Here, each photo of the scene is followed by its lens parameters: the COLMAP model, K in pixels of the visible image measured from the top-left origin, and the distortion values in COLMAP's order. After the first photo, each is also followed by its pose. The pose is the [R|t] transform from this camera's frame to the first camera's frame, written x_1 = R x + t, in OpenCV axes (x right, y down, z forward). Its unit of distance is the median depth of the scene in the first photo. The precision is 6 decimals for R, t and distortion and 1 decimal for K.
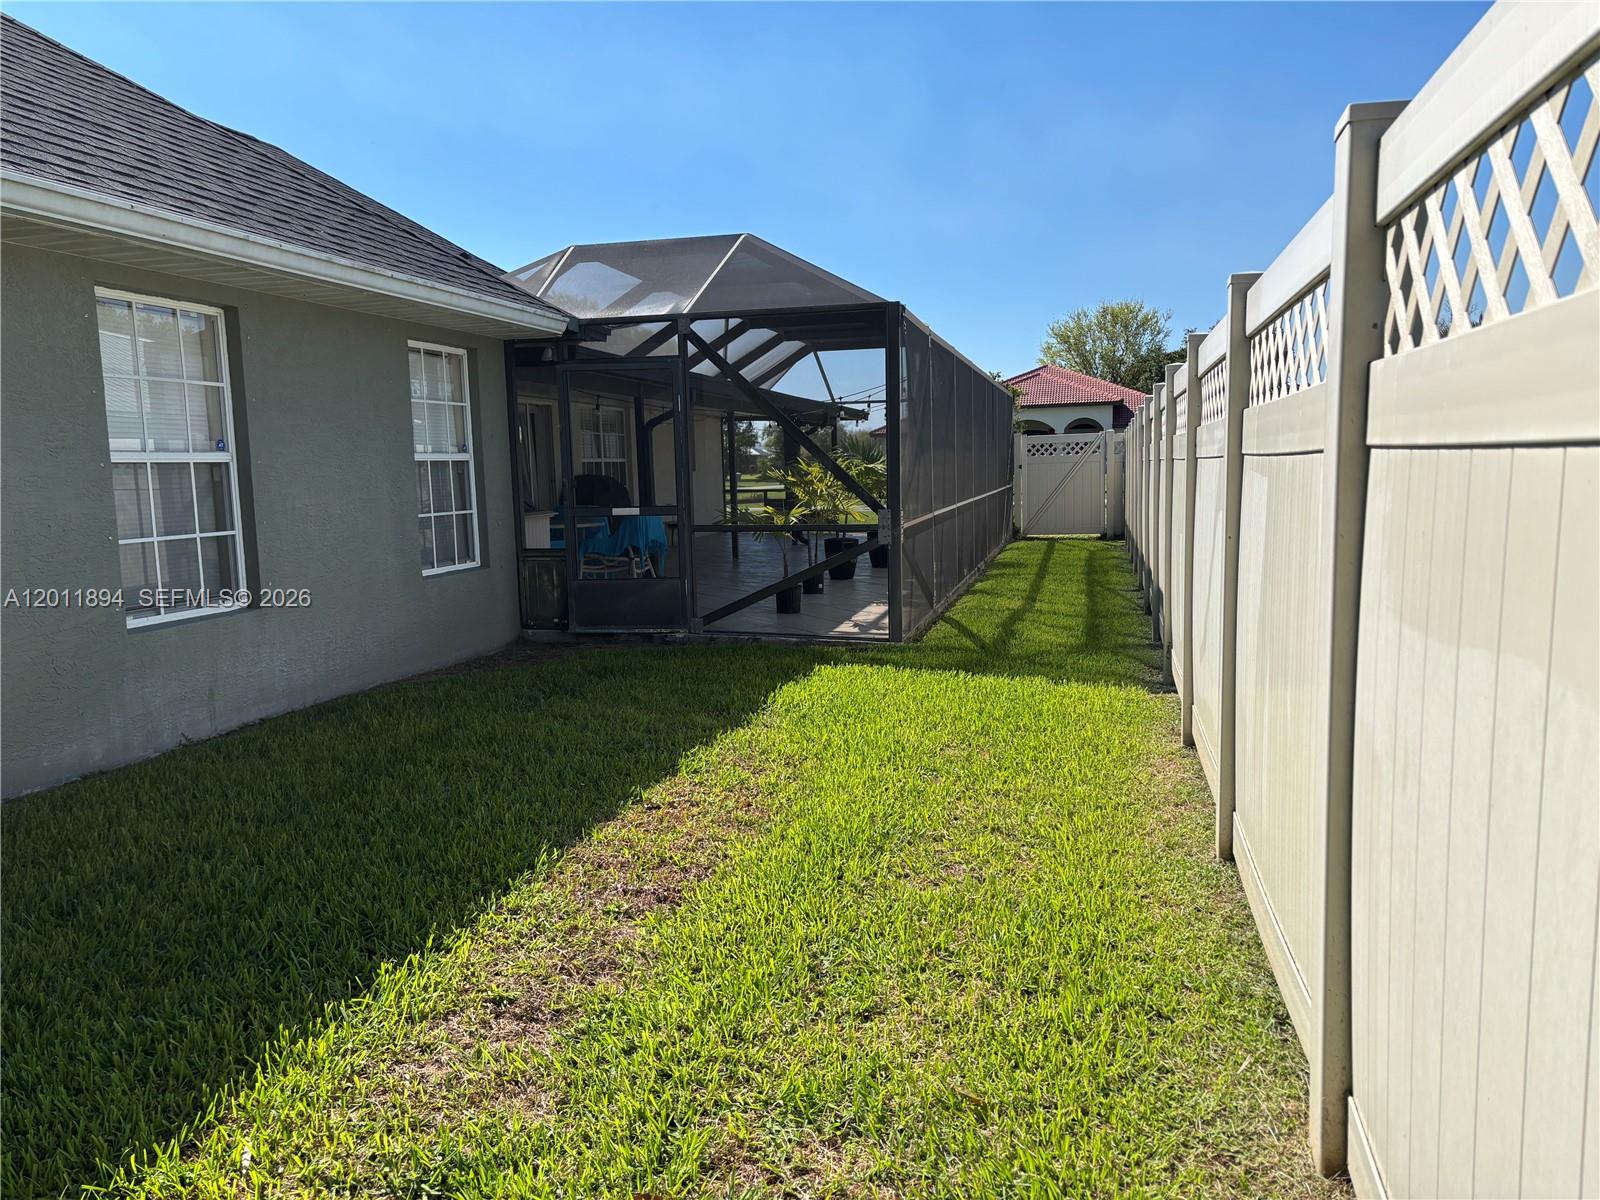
lens RADIAL K [[1205.5, 0, 795.5], [0, 1205.5, 602.7], [0, 0, 1]] dist [0.000194, -0.001576]
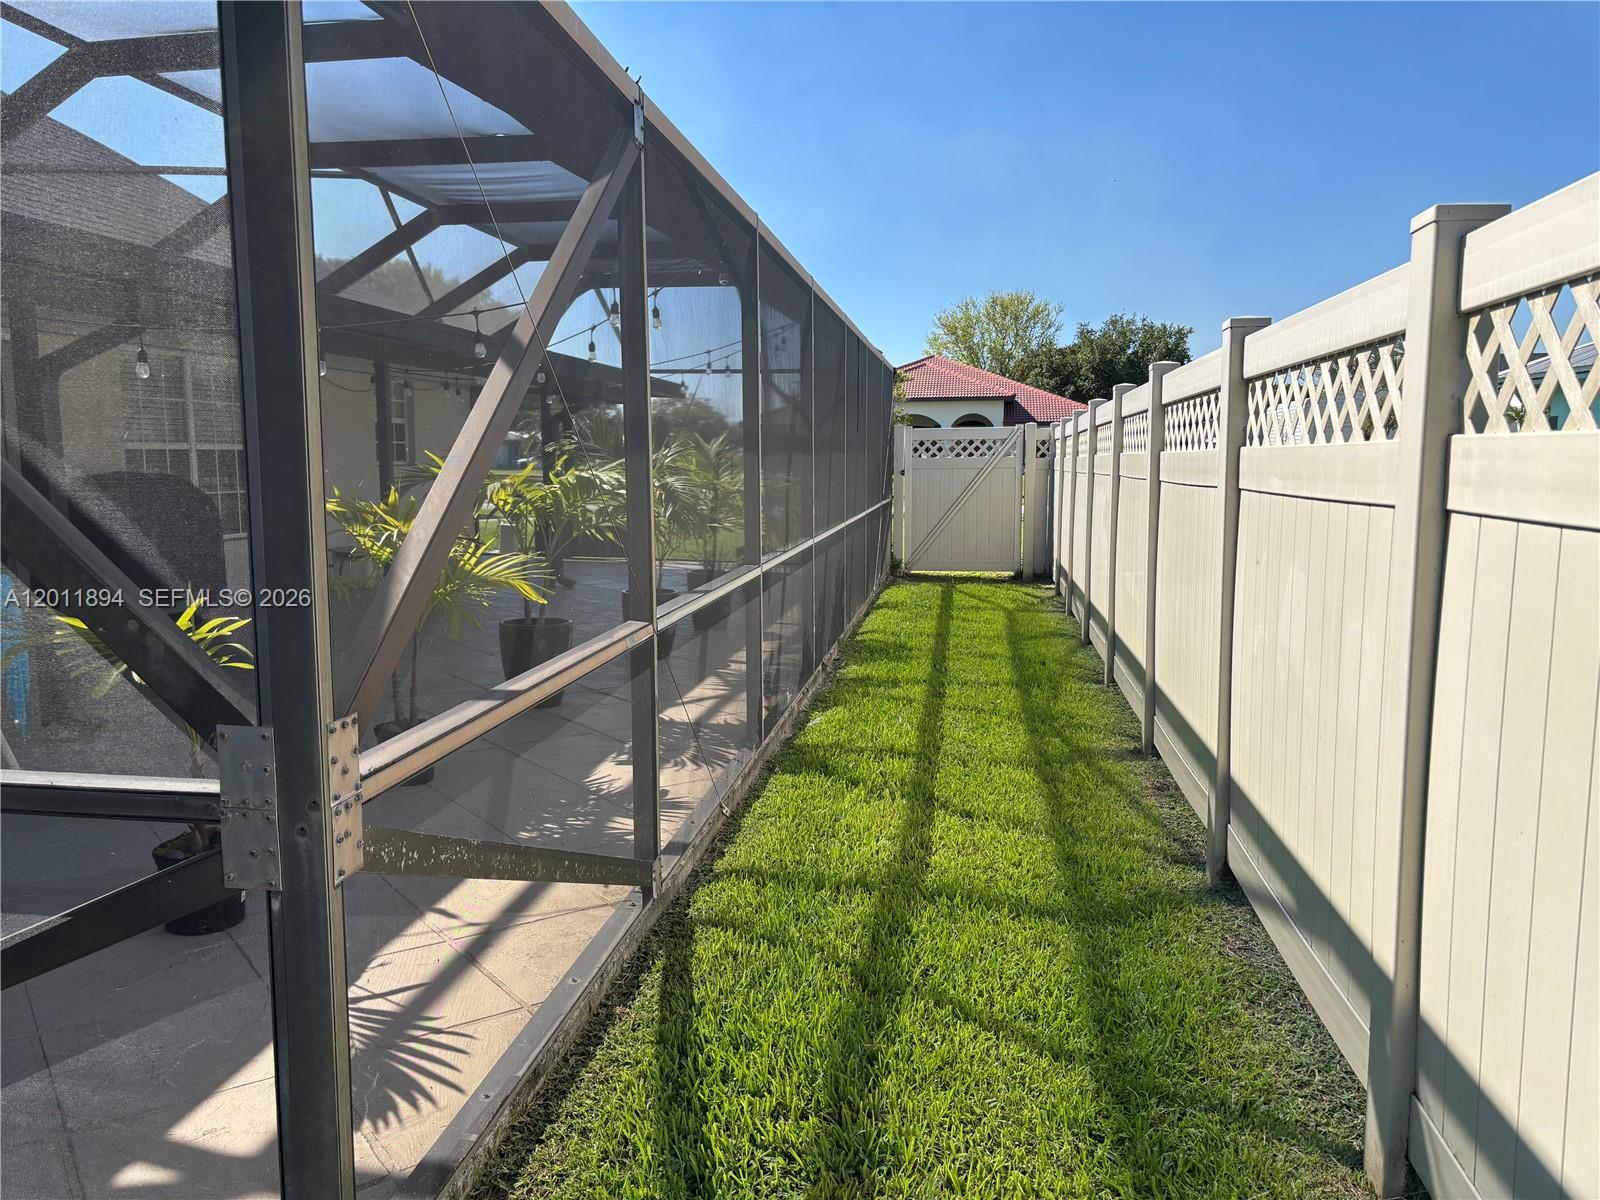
lens RADIAL K [[1205.5, 0, 801.9], [0, 1205.5, 599.6], [0, 0, 1]] dist [0.000194, -0.001576]
pose [[0.994612, 0.016022, 0.102427, 0.032722], [-0.016433, 0.999860, 0.003169, -0.022702], [-0.102361, -0.004835, 0.994736, 0.174779]]
